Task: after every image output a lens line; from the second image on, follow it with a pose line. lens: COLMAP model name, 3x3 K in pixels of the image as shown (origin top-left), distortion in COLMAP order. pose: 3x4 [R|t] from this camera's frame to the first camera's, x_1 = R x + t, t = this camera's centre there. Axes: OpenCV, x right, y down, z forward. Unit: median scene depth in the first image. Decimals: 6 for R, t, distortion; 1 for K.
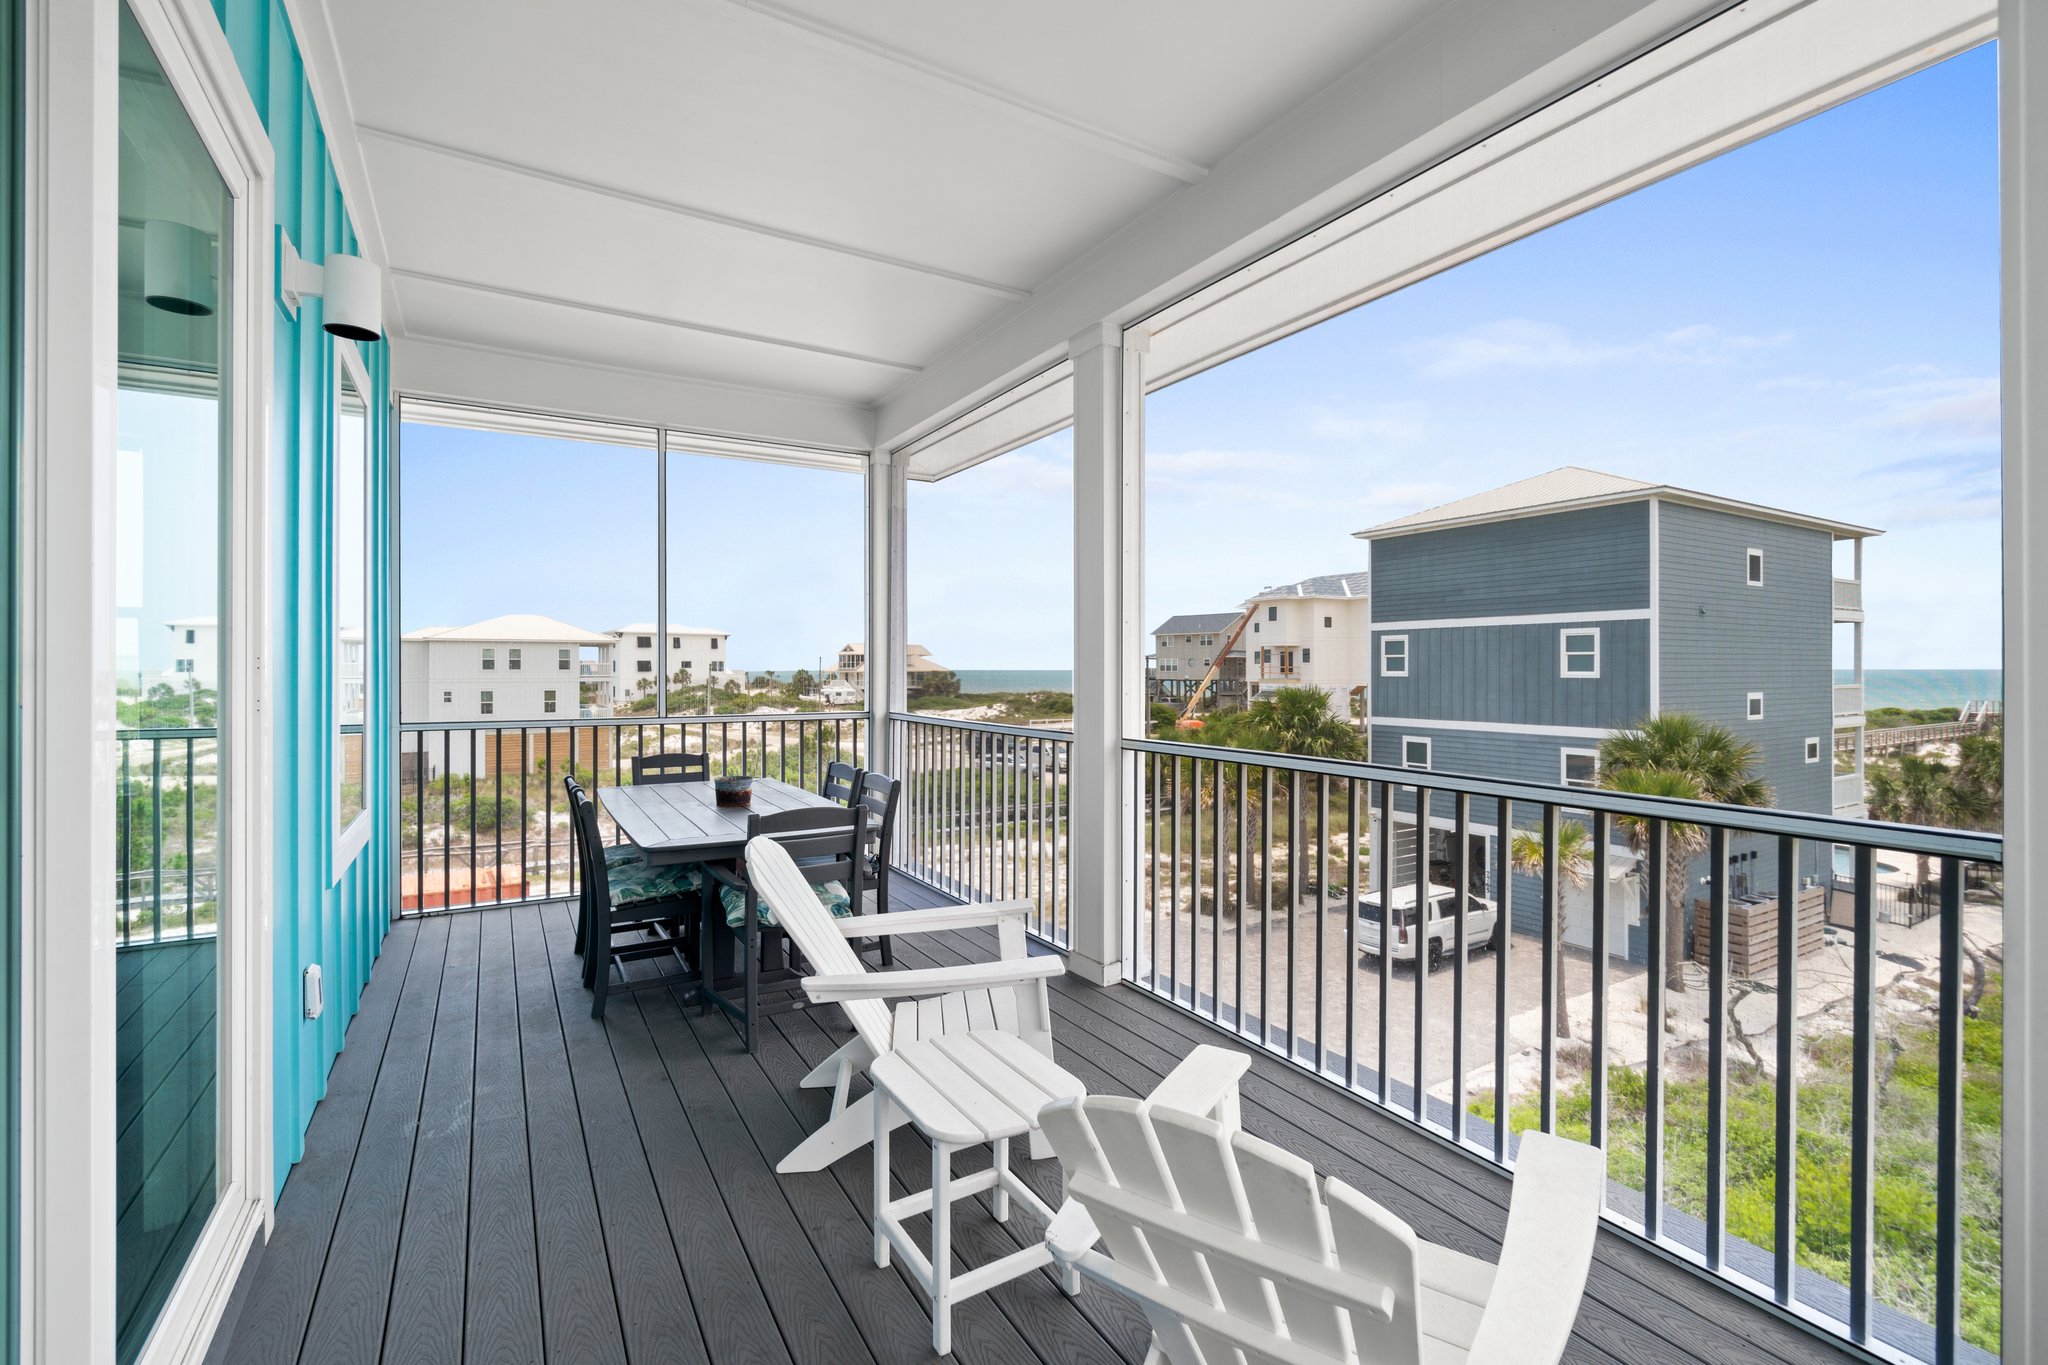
lens RADIAL K [[899.3, 0, 1026.3], [0, 899.3, 675.2], [0, 0, 1]] dist [-0.000564, -0.000156]
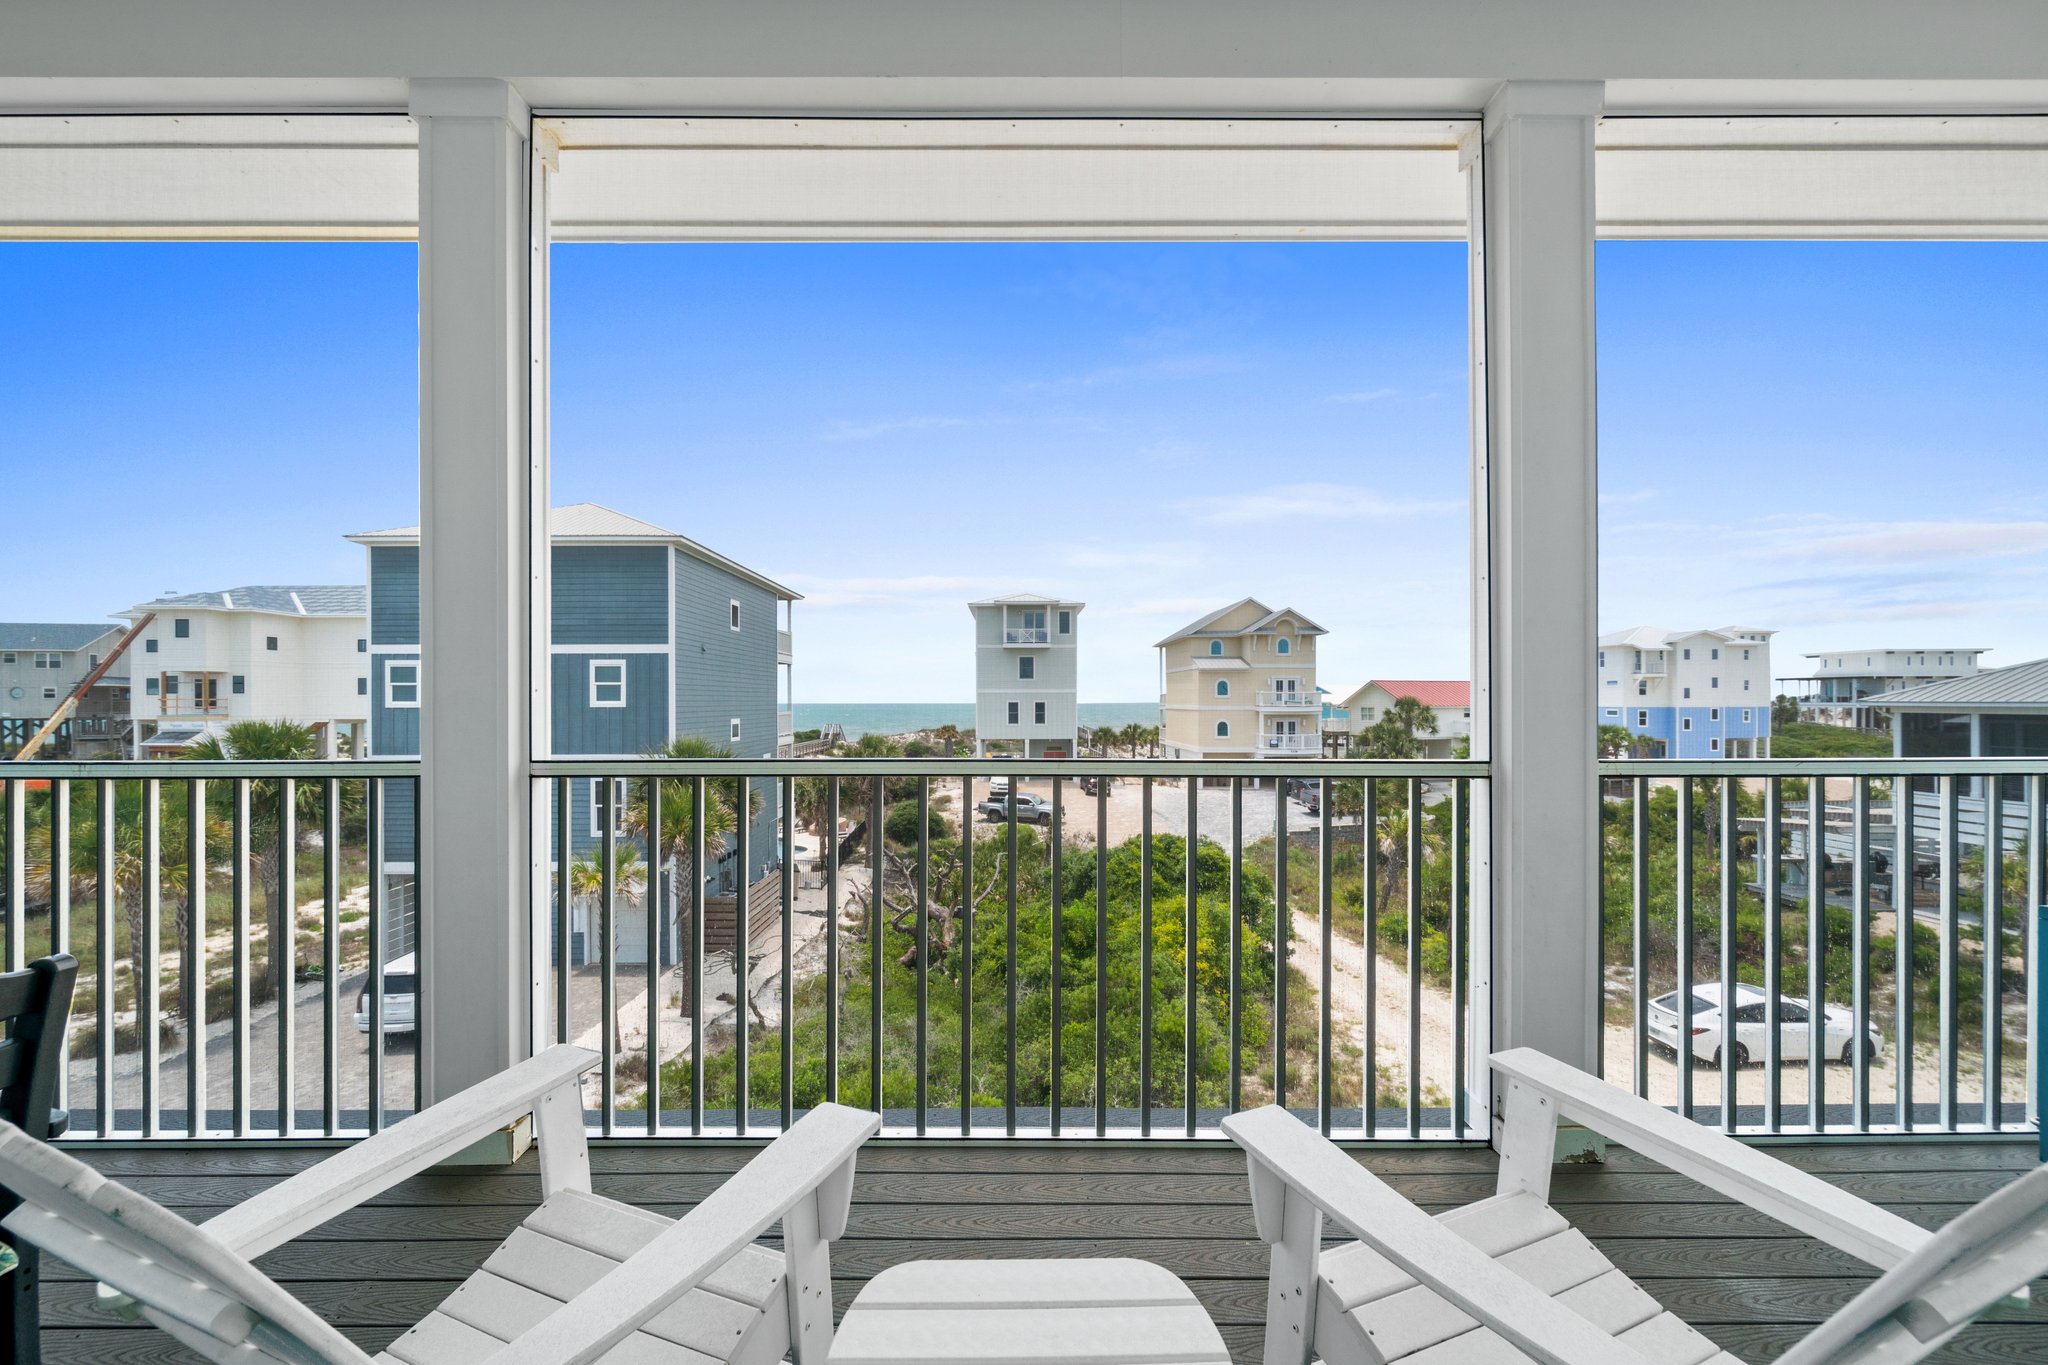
lens RADIAL K [[897.6, 0, 1023.3], [0, 897.6, 708.7], [0, 0, 1]] dist [-0.001691, -0.000349]
pose [[0.512047, -0.007757, 0.858922, -0.025891], [0.007848, 0.999960, 0.004352, 0.003178], [-0.858921, 0.004512, 0.512087, 0.038295]]
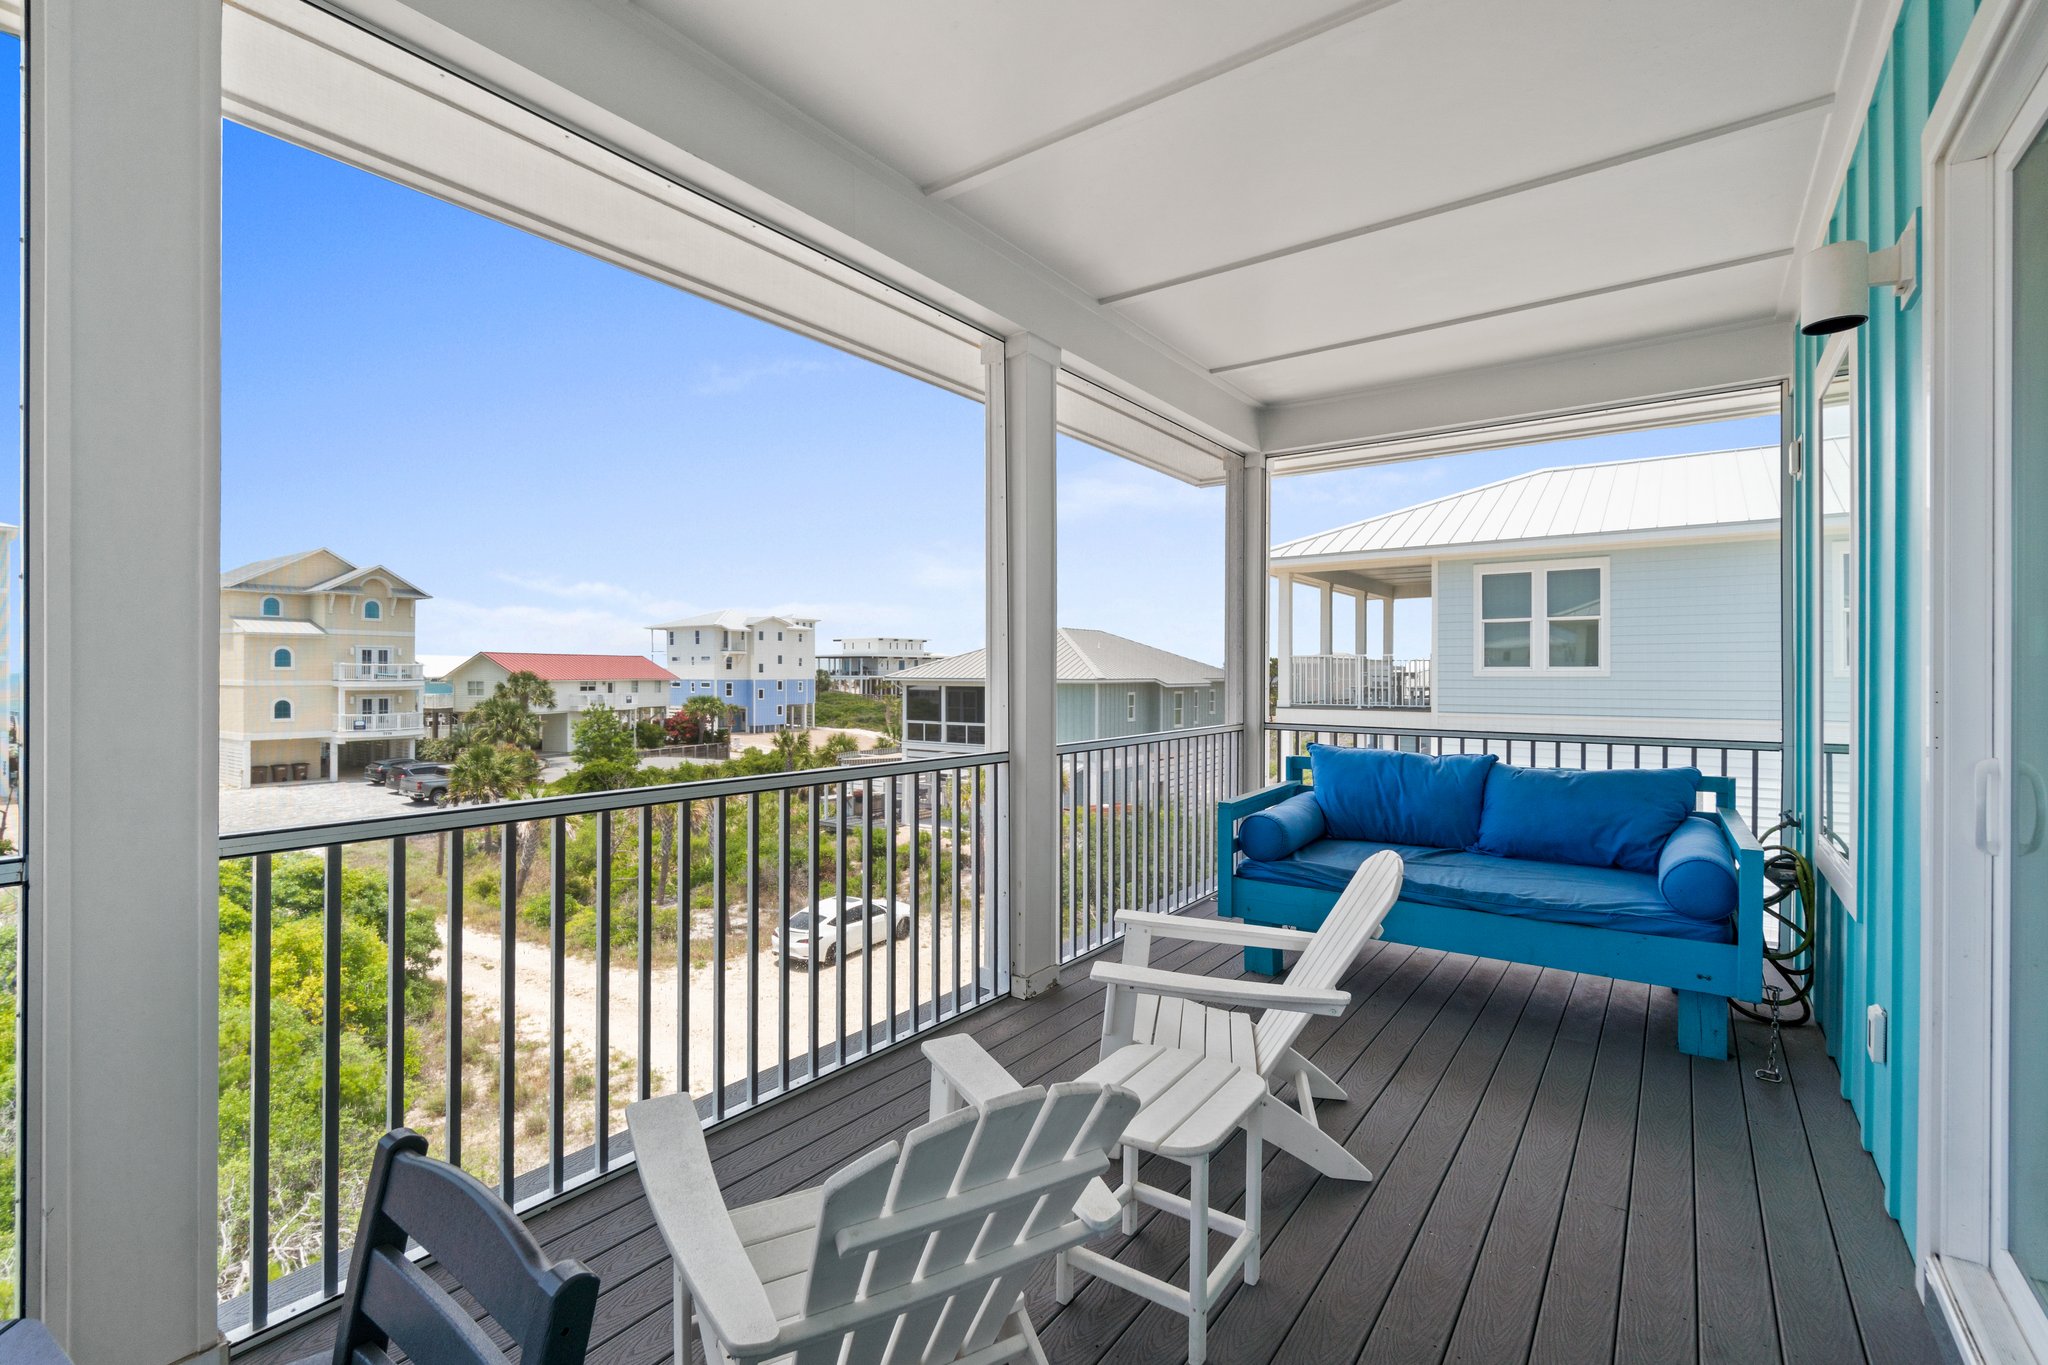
lens RADIAL K [[899.3, 0, 1026.3], [0, 899.3, 675.2], [0, 0, 1]] dist [-0.000564, -0.000156]
pose [[-0.387899, -0.002355, 0.921699, -0.052066], [0.004921, 0.999977, 0.004626, -0.001407], [-0.921689, 0.006330, -0.387878, 0.085630]]
